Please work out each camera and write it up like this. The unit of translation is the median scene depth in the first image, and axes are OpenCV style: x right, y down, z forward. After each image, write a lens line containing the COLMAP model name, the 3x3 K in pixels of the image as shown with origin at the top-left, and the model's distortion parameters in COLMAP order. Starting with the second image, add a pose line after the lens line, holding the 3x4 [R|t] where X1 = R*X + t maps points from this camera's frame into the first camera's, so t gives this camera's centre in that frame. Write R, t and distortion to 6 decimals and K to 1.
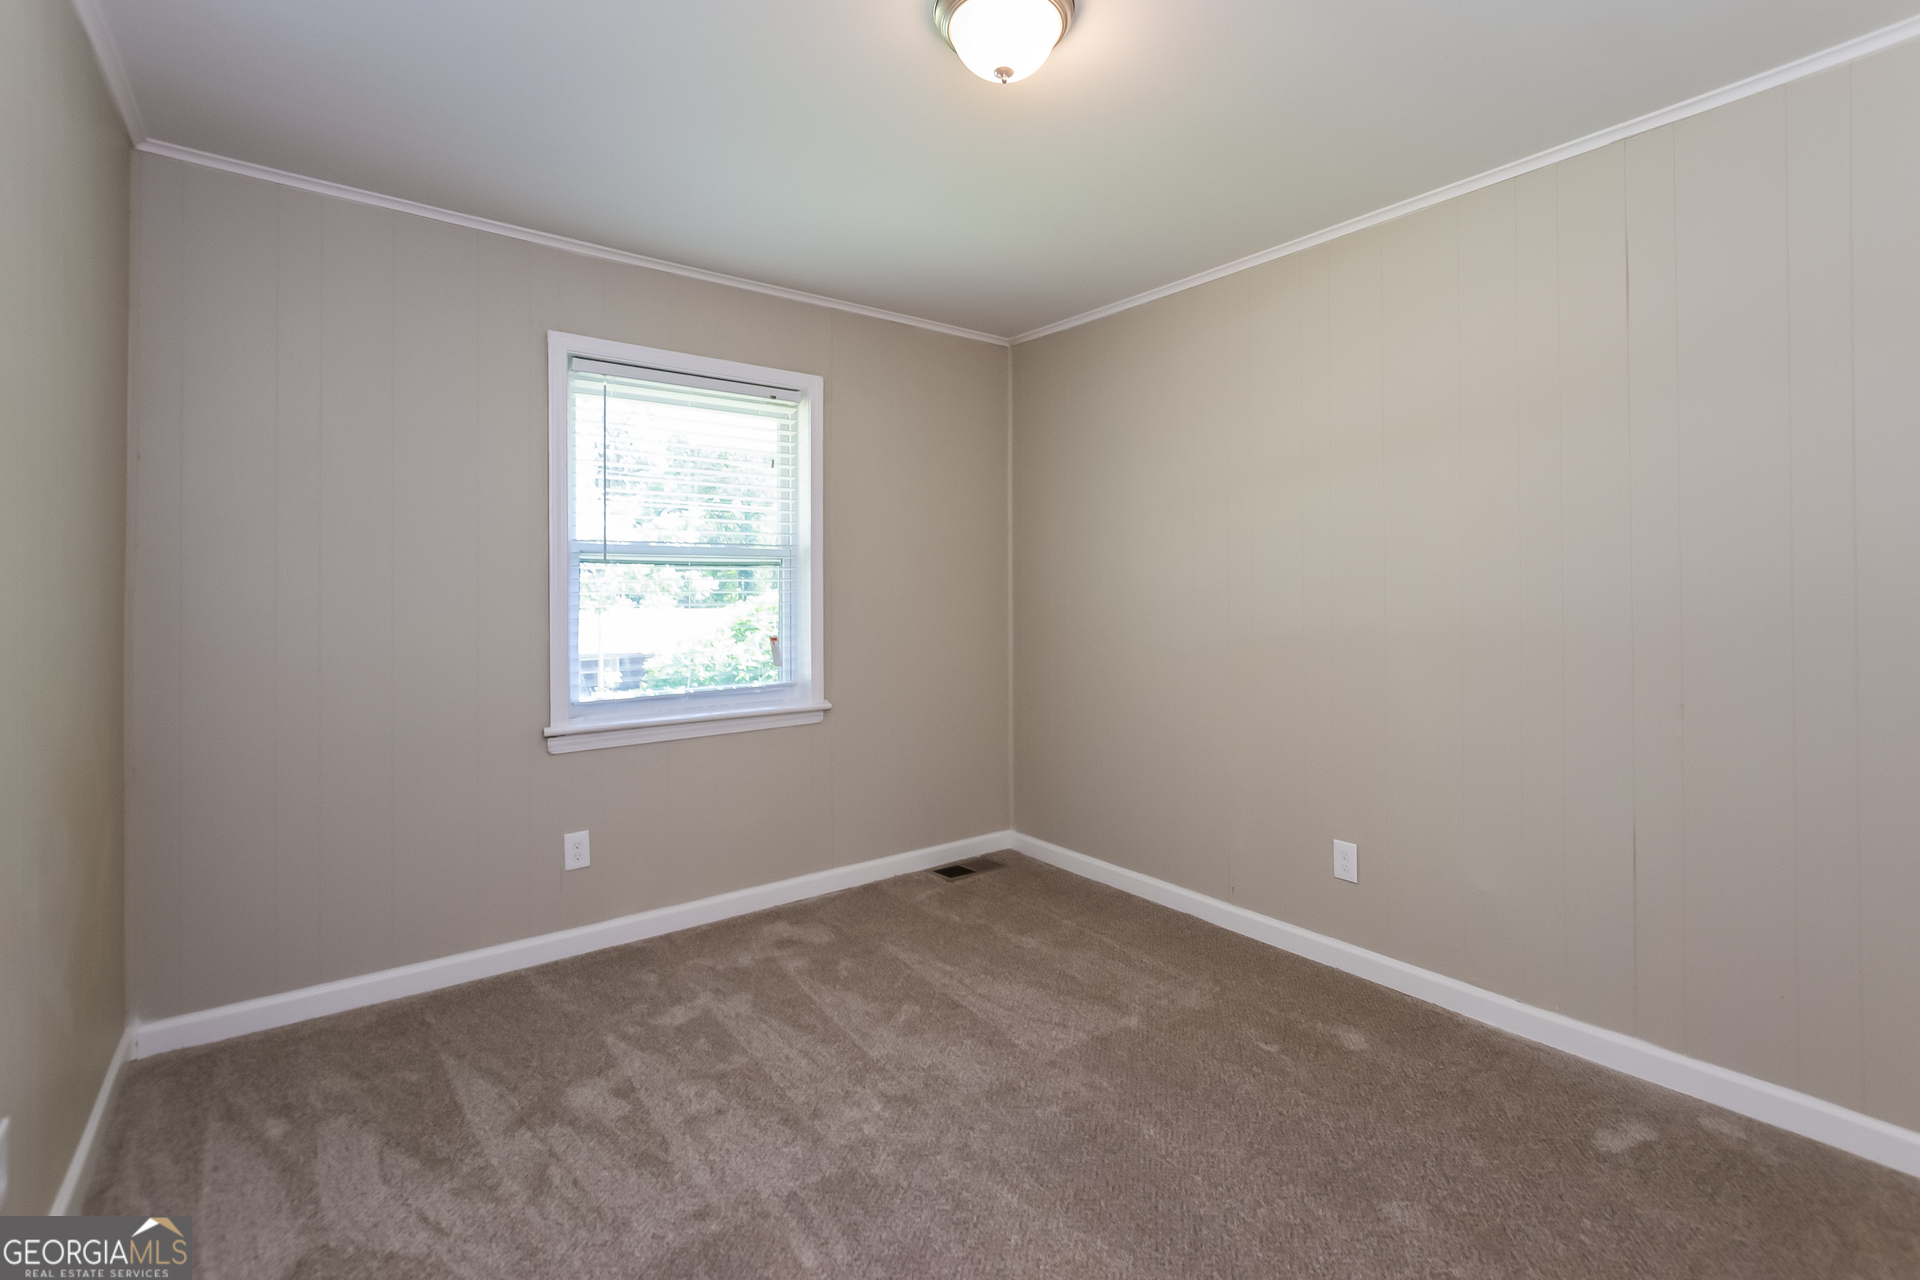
lens RADIAL K [[852.8, 0, 965.3], [0, 852.8, 607.2], [0, 0, 1]] dist [-0.000936, 0.000227]
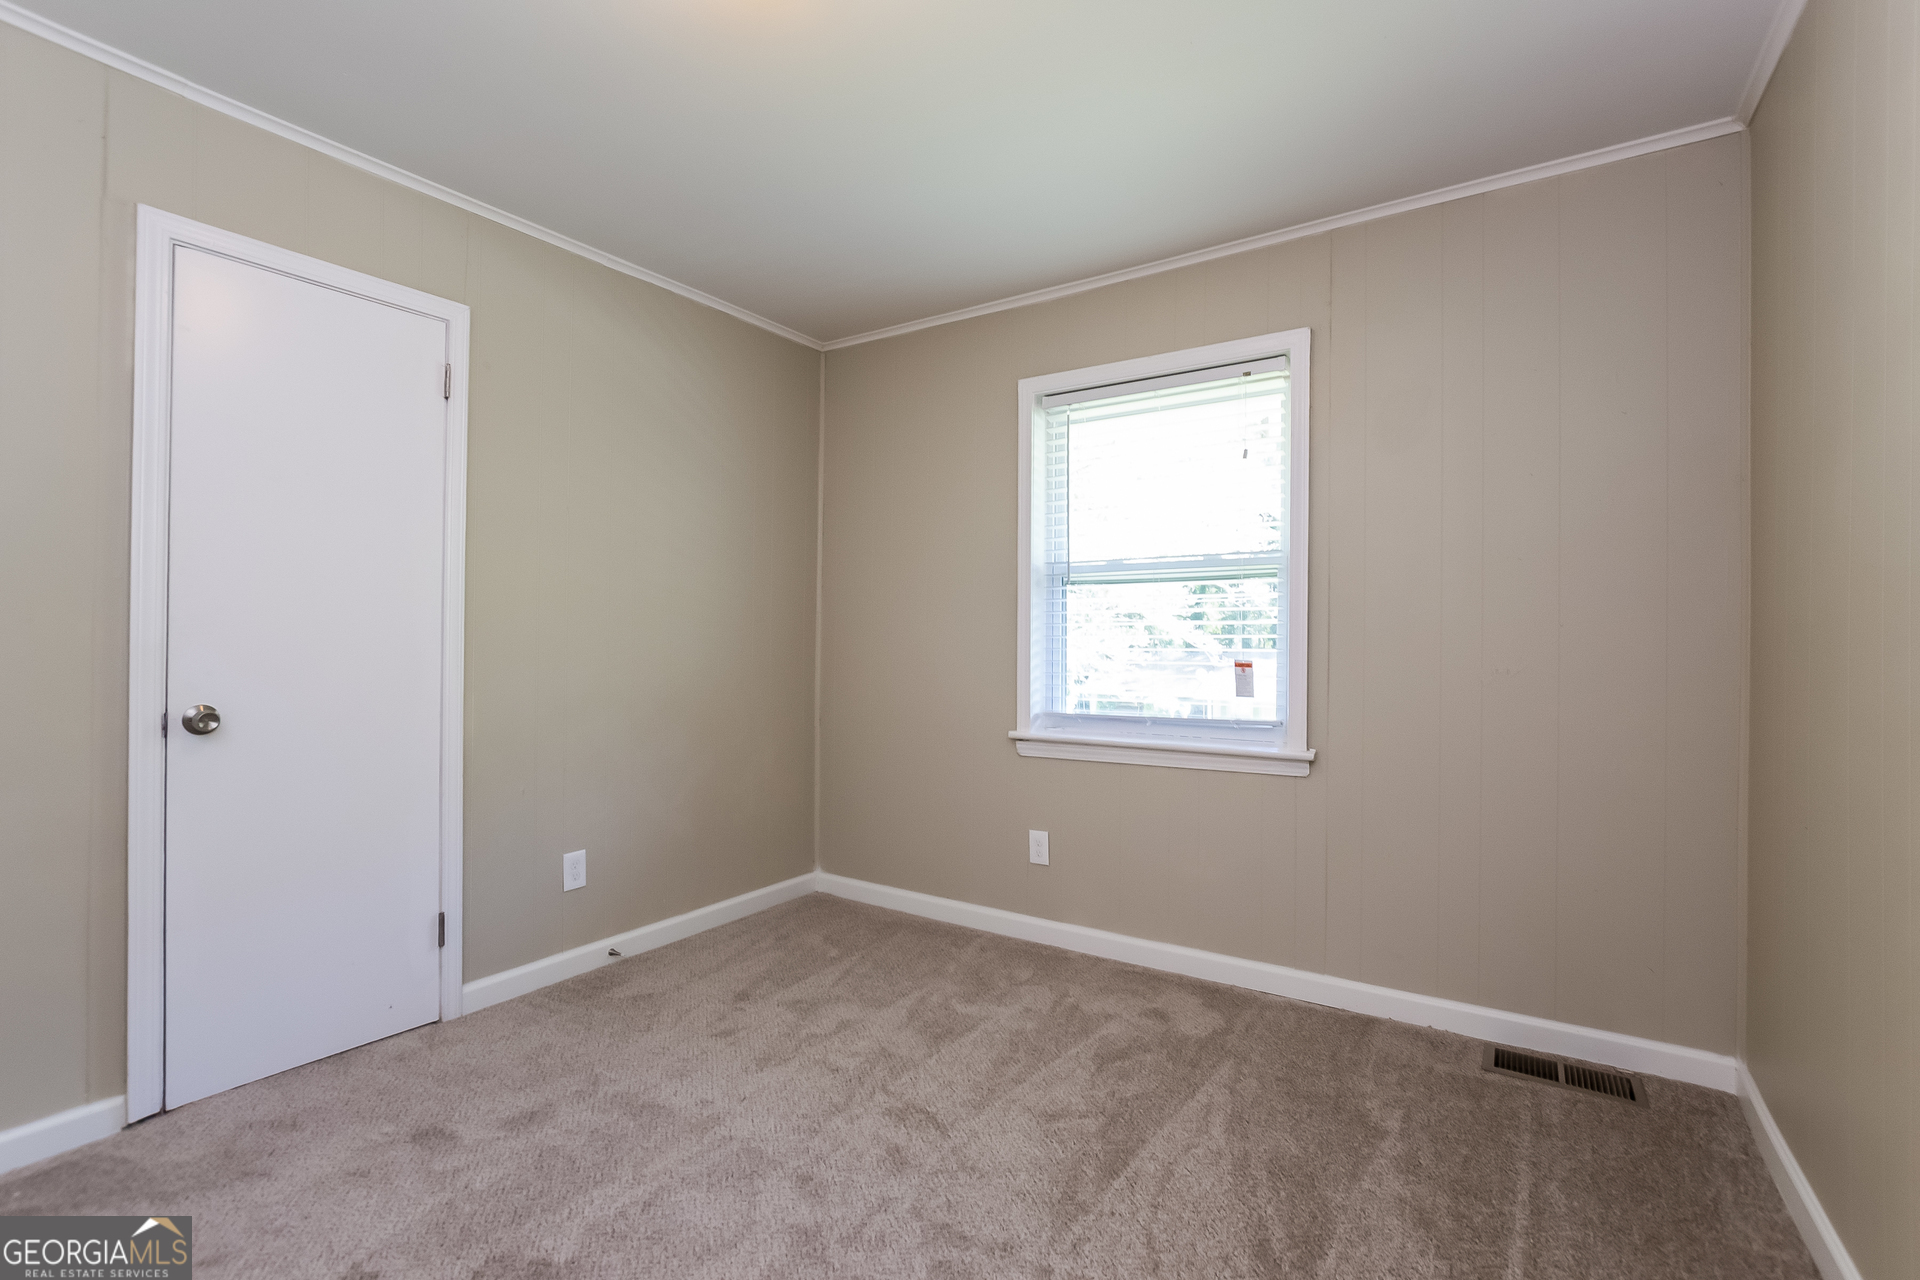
lens RADIAL K [[865.4, 0, 912.4], [0, 865.4, 635.2], [0, 0, 1]] dist [0.000300, 0.000196]
pose [[0.308645, 0.005810, -0.951160, 0.548517], [-0.015599, 0.999878, 0.001046, 0.014783], [0.951050, 0.014514, 0.308698, 0.496905]]
